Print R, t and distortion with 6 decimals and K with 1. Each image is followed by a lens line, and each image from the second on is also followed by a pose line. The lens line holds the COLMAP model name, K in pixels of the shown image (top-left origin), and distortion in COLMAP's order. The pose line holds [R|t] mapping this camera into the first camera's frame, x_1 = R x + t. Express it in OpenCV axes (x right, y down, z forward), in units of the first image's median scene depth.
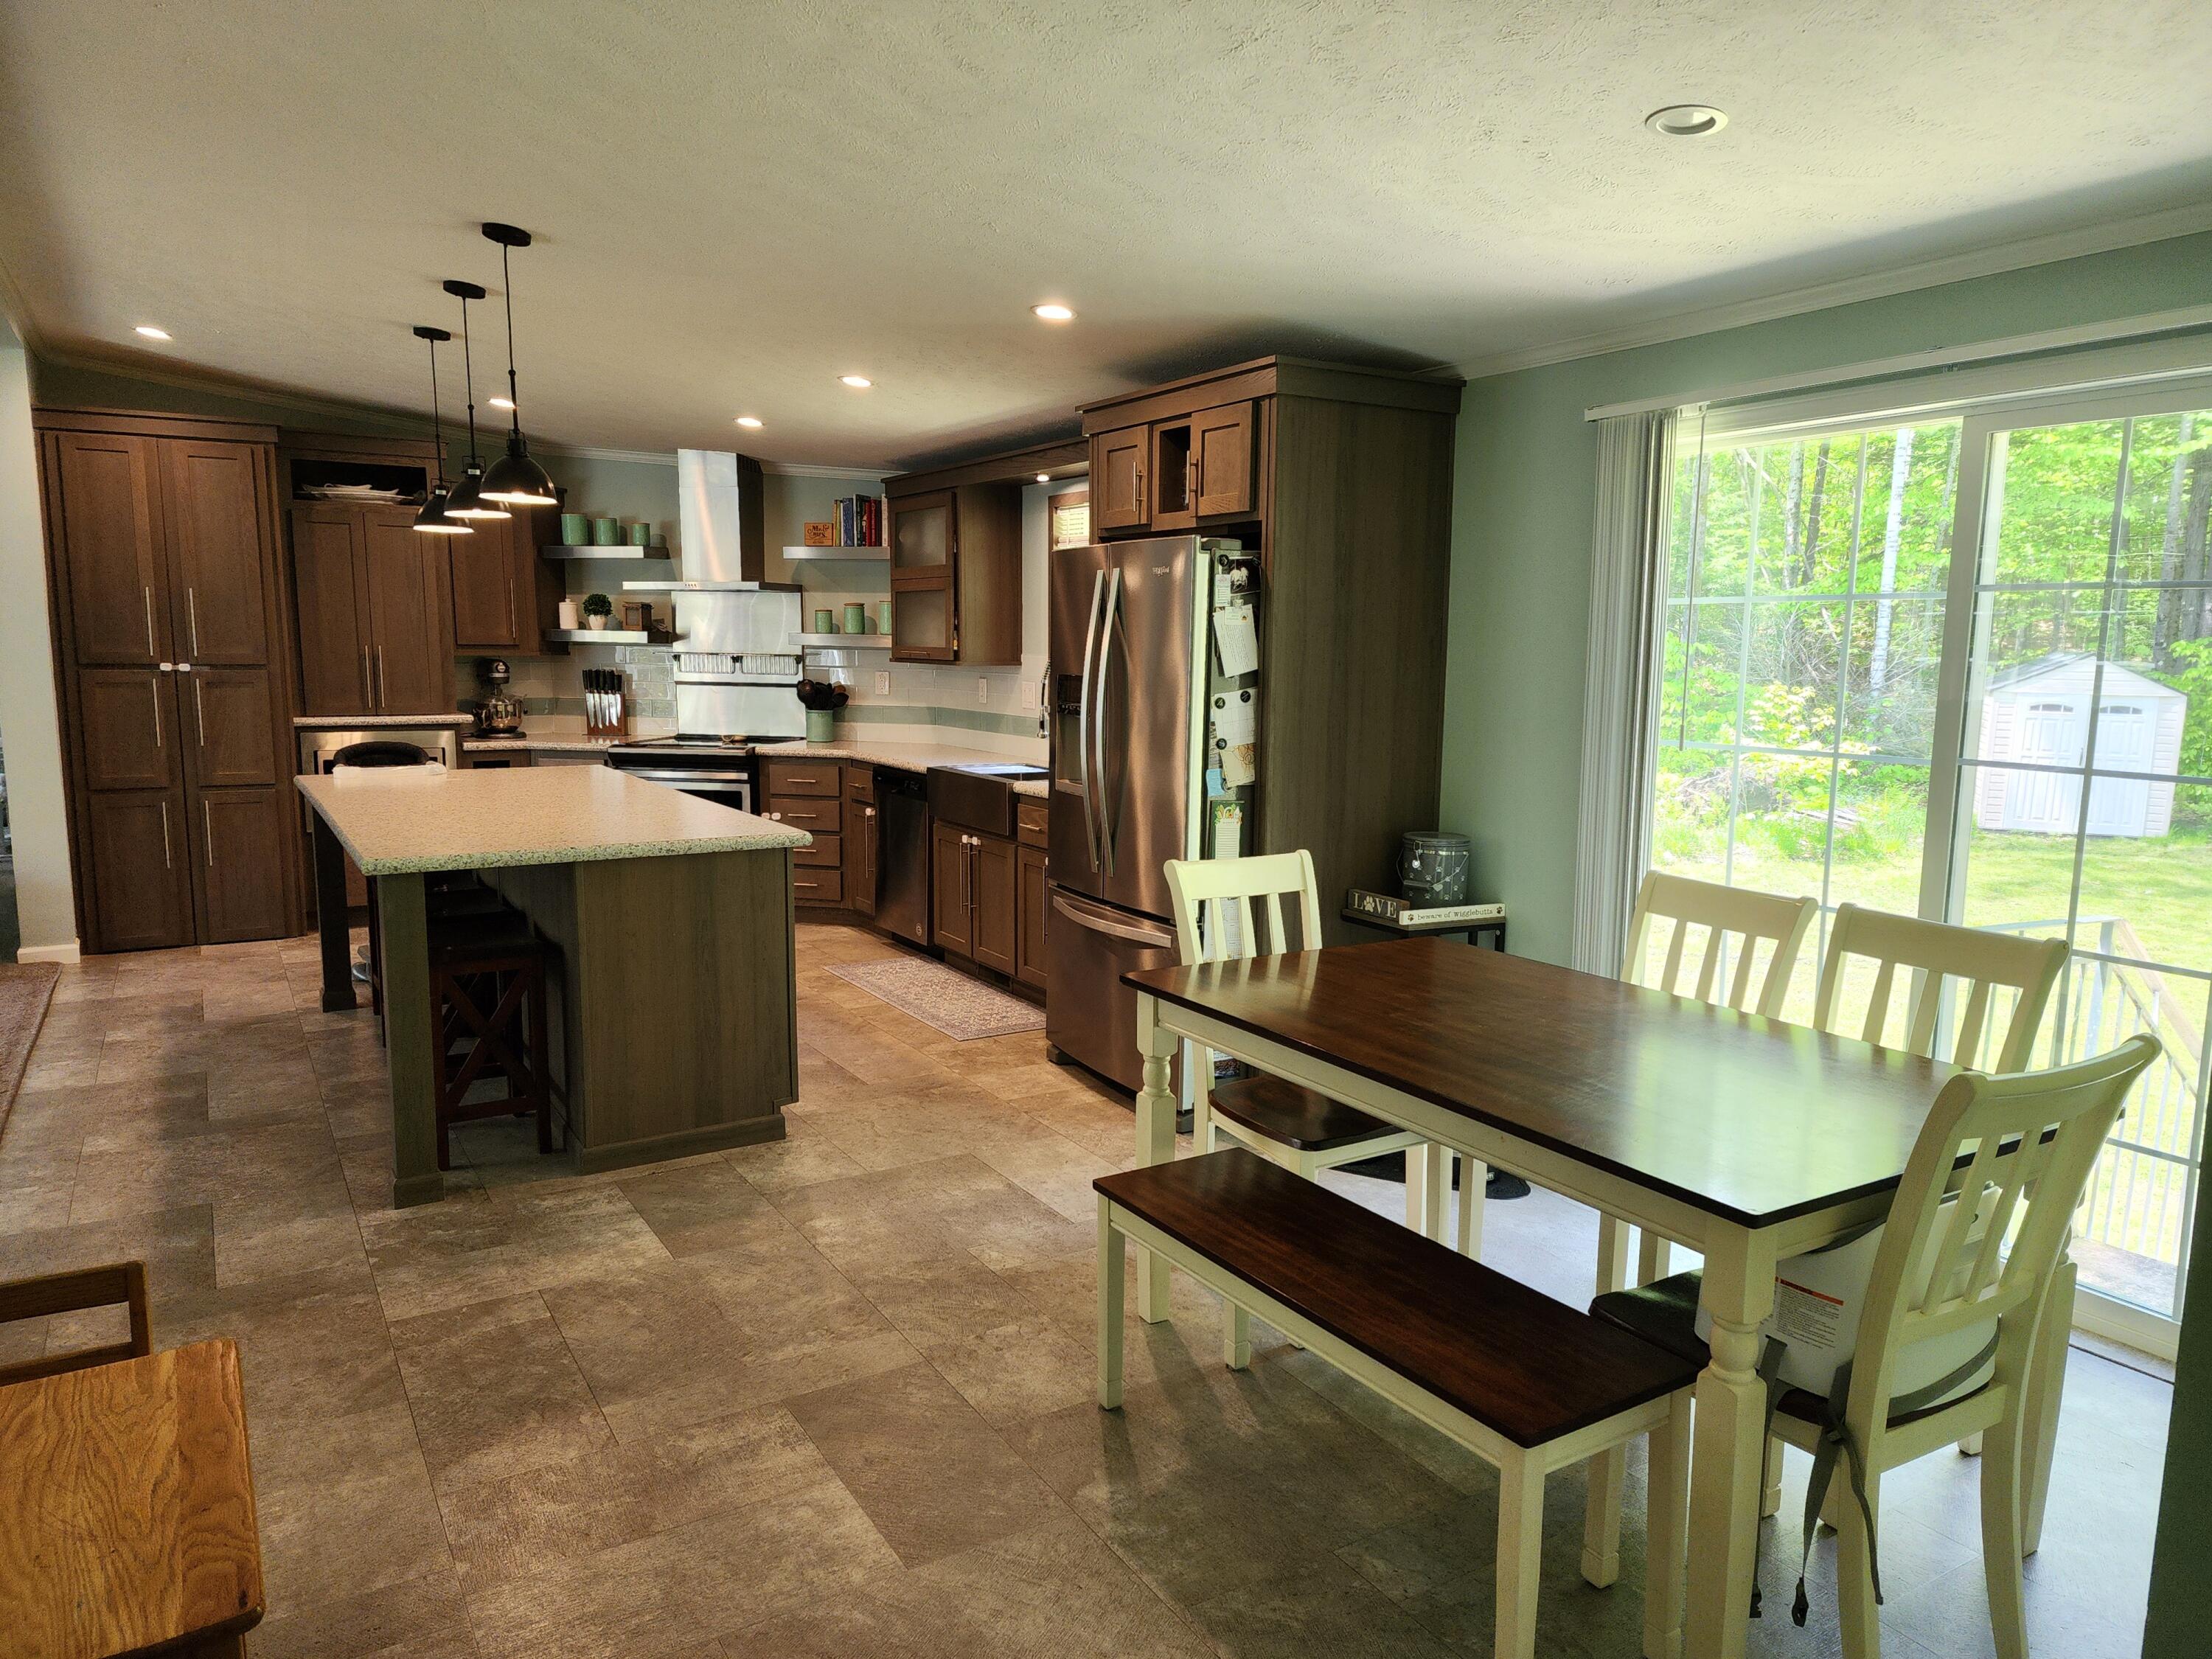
lens RADIAL K [[1482.9, 0, 1099.7], [0, 1482.9, 841.1], [0, 0, 1]] dist [0.088584, -0.080779]
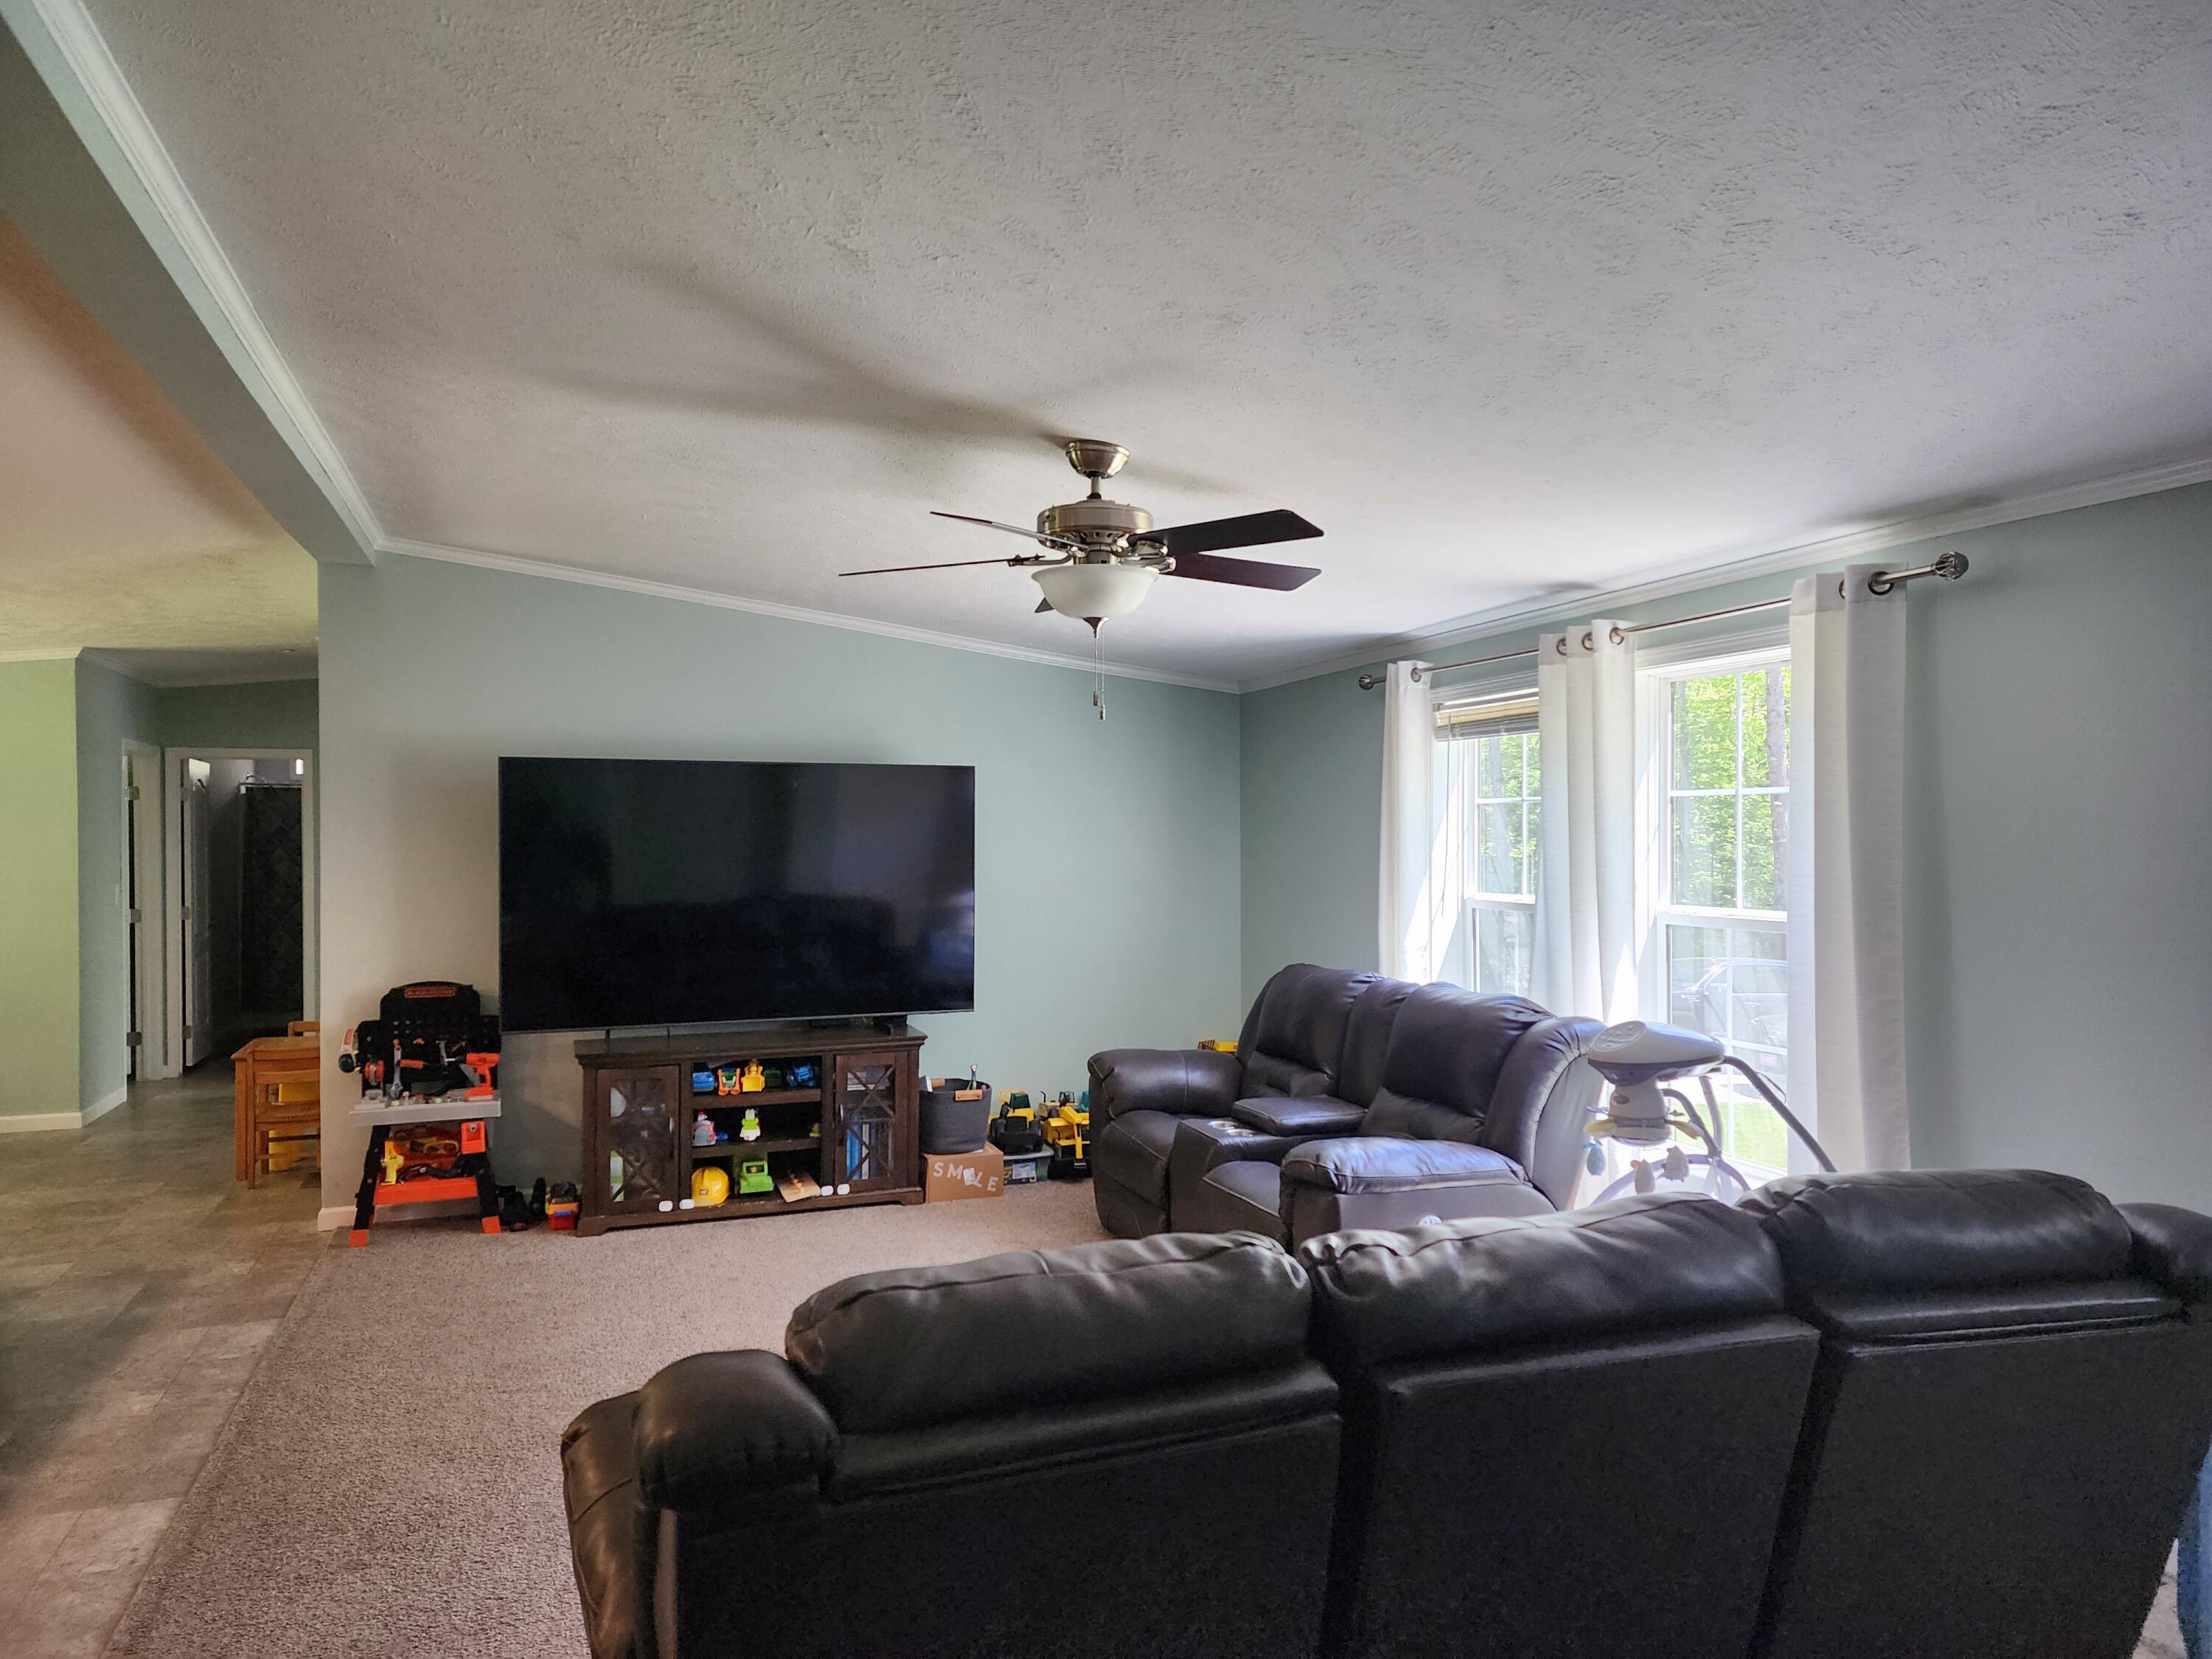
lens RADIAL K [[1482.5, 0, 1089.2], [0, 1482.5, 845.5], [0, 0, 1]] dist [0.083619, -0.077242]
pose [[-0.980105, -0.004936, 0.198418, -1.265202], [0.023883, 0.989494, 0.142589, -0.237026], [-0.197037, 0.144491, -0.969690, 1.554695]]
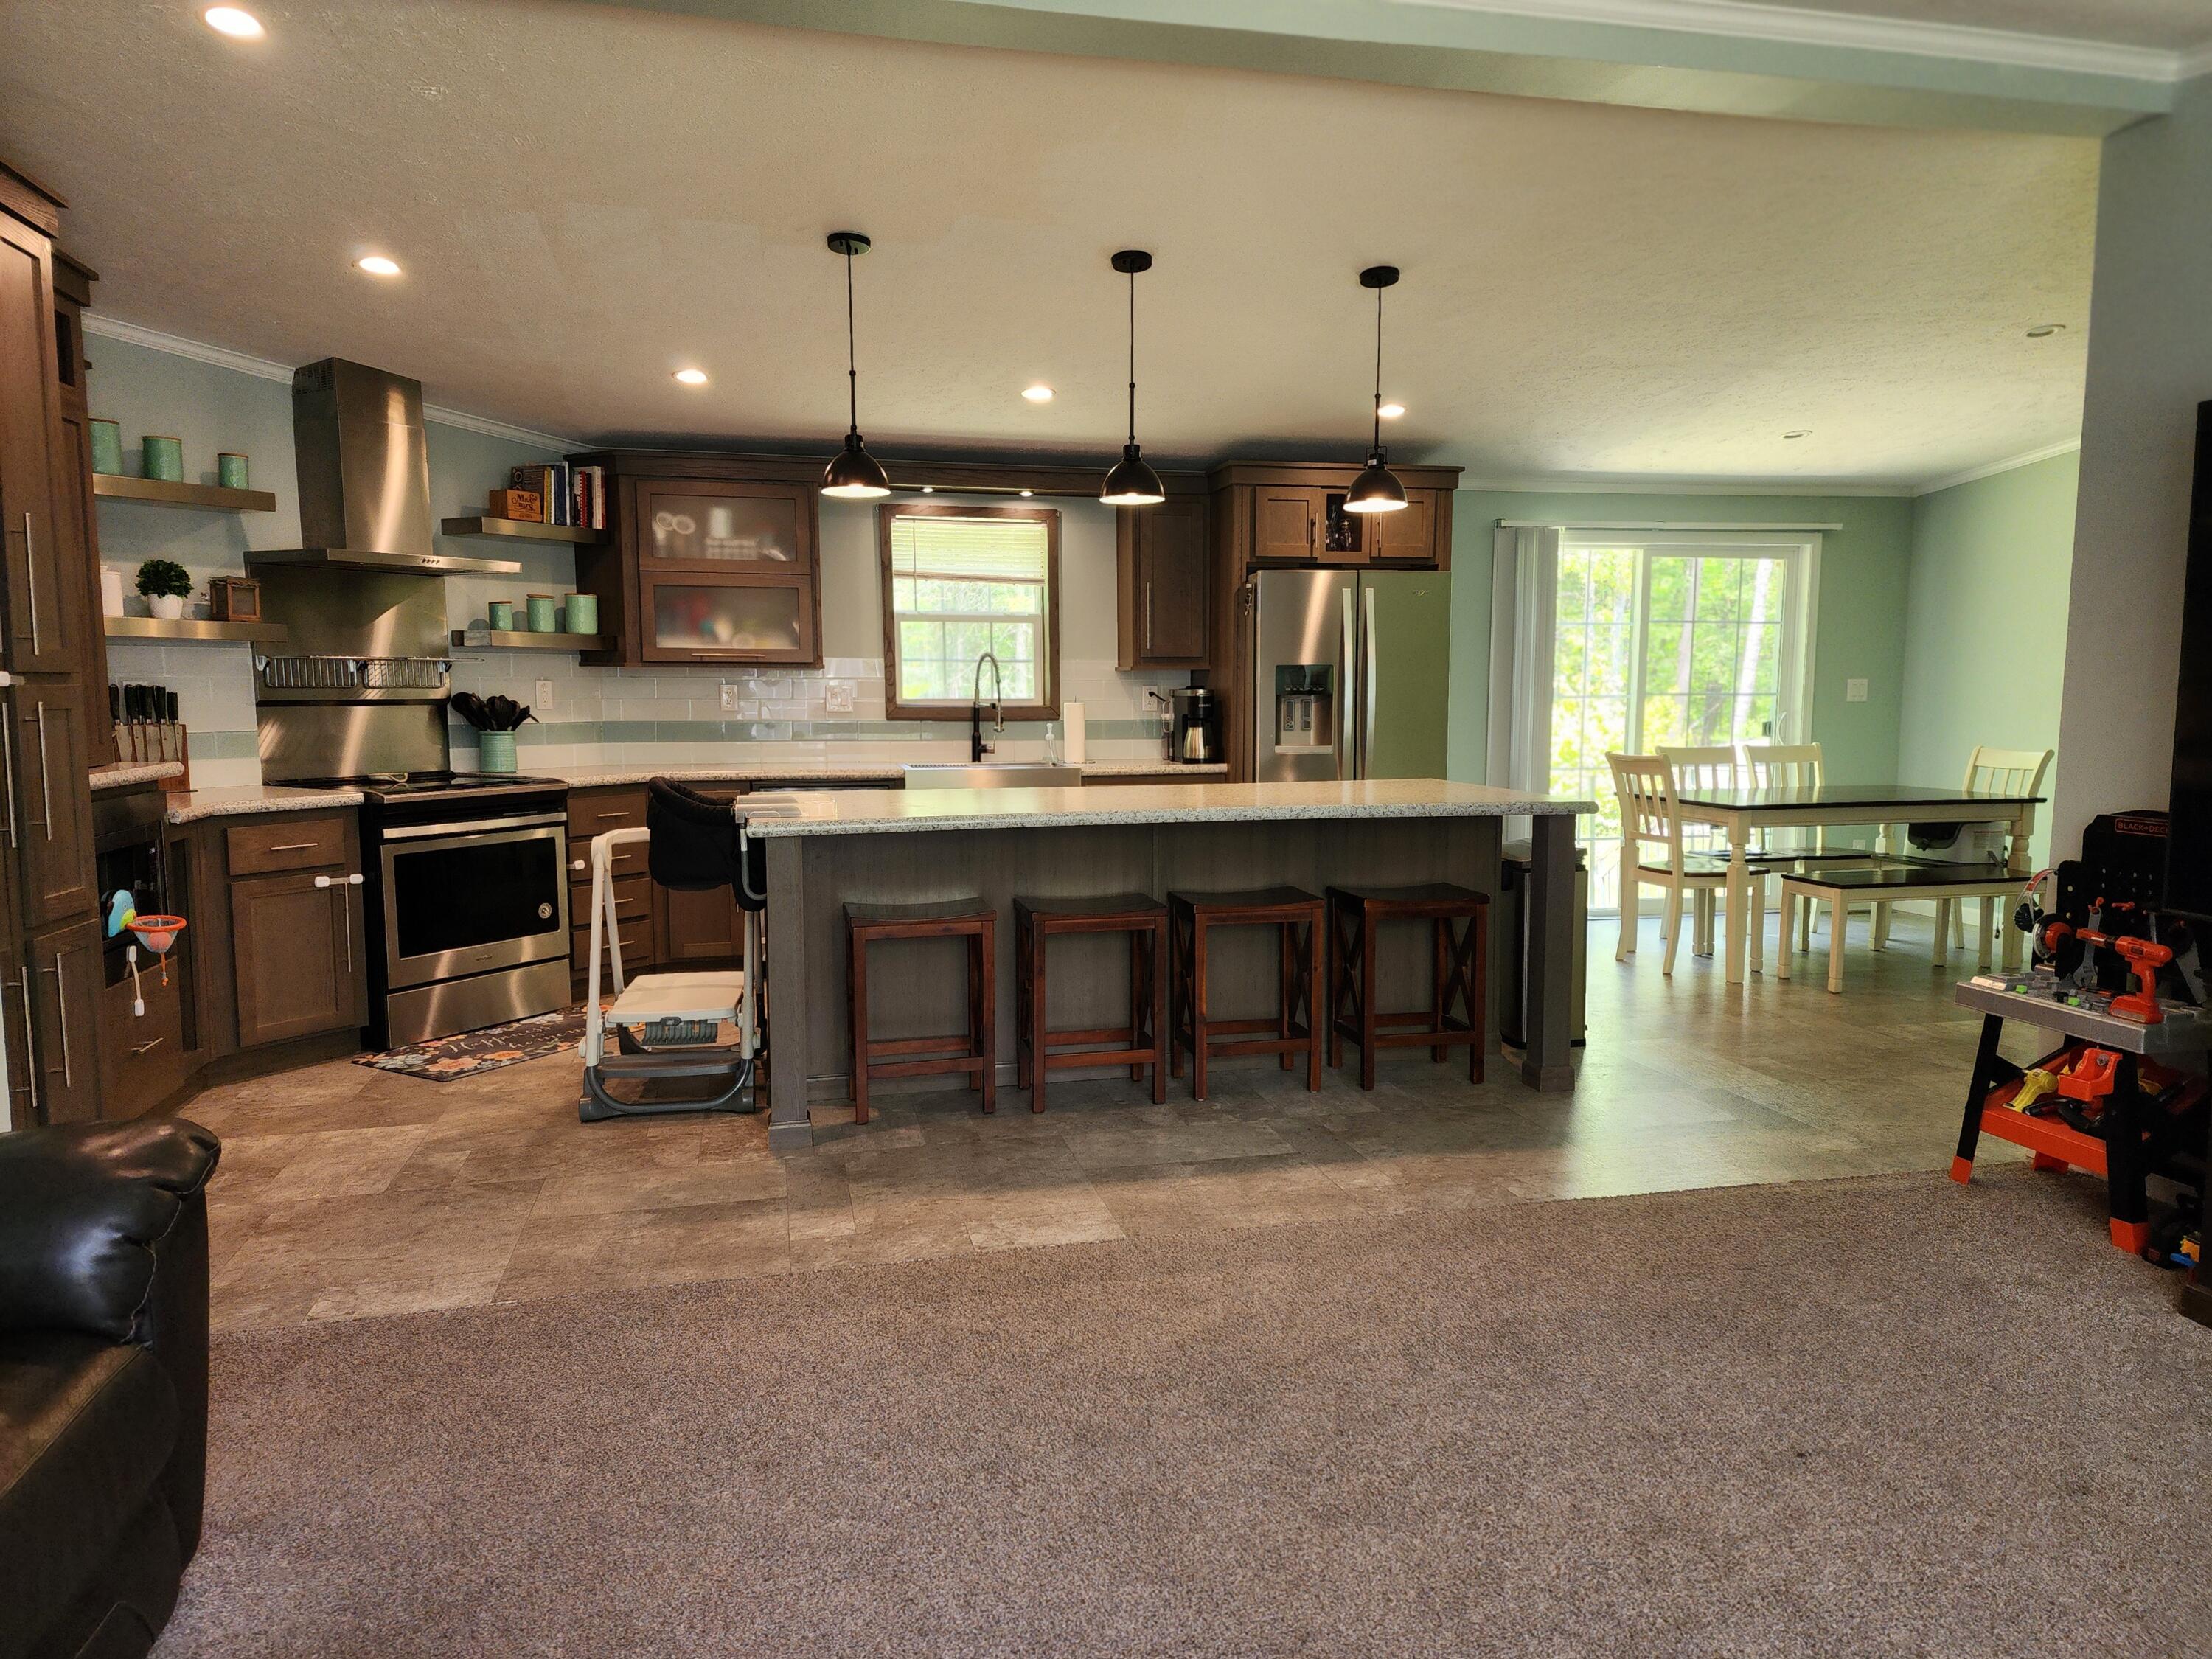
lens RADIAL K [[1469.6, 0, 1109.1], [0, 1469.6, 853.8], [0, 0, 1]] dist [0.137070, -0.159831]
pose [[0.308649, -0.118725, 0.943737, -1.343173], [0.133792, 0.987734, 0.080503, -0.074225], [-0.941719, 0.101417, 0.320748, 0.746449]]
